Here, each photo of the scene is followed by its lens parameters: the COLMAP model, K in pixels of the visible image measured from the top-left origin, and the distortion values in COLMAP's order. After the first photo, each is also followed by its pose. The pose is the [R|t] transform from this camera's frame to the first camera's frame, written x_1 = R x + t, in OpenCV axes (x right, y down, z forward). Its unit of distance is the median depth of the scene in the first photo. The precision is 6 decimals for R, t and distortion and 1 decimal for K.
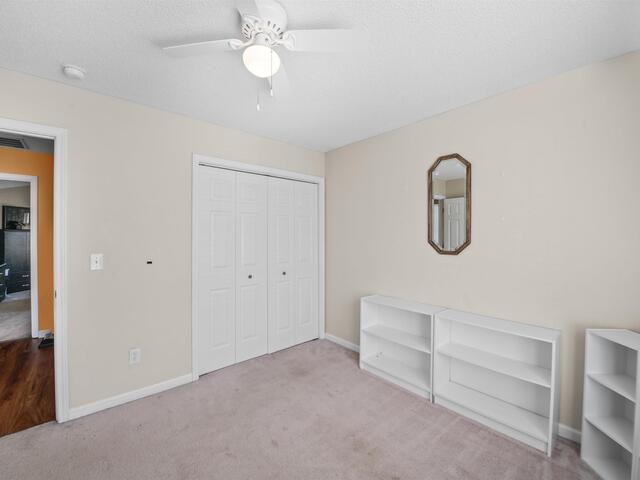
lens RADIAL K [[281.9, 0, 320.0], [0, 281.9, 240.0], [0, 0, 1]] dist [-0.000888, -0.000141]
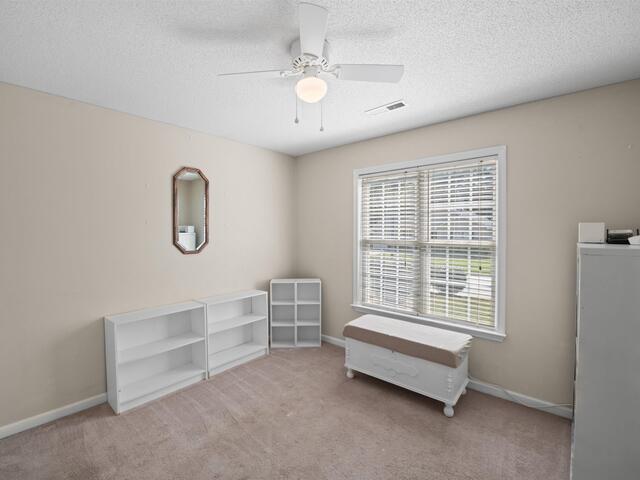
lens RADIAL K [[284.4, 0, 320.0], [0, 284.4, 240.0], [0, 0, 1]] dist [0.001453, 0.000068]
pose [[-0.123282, -0.044091, 0.991392, -0.763383], [0.017096, 0.998770, 0.046545, -0.051254], [-0.992224, 0.022687, -0.122377, 0.616787]]
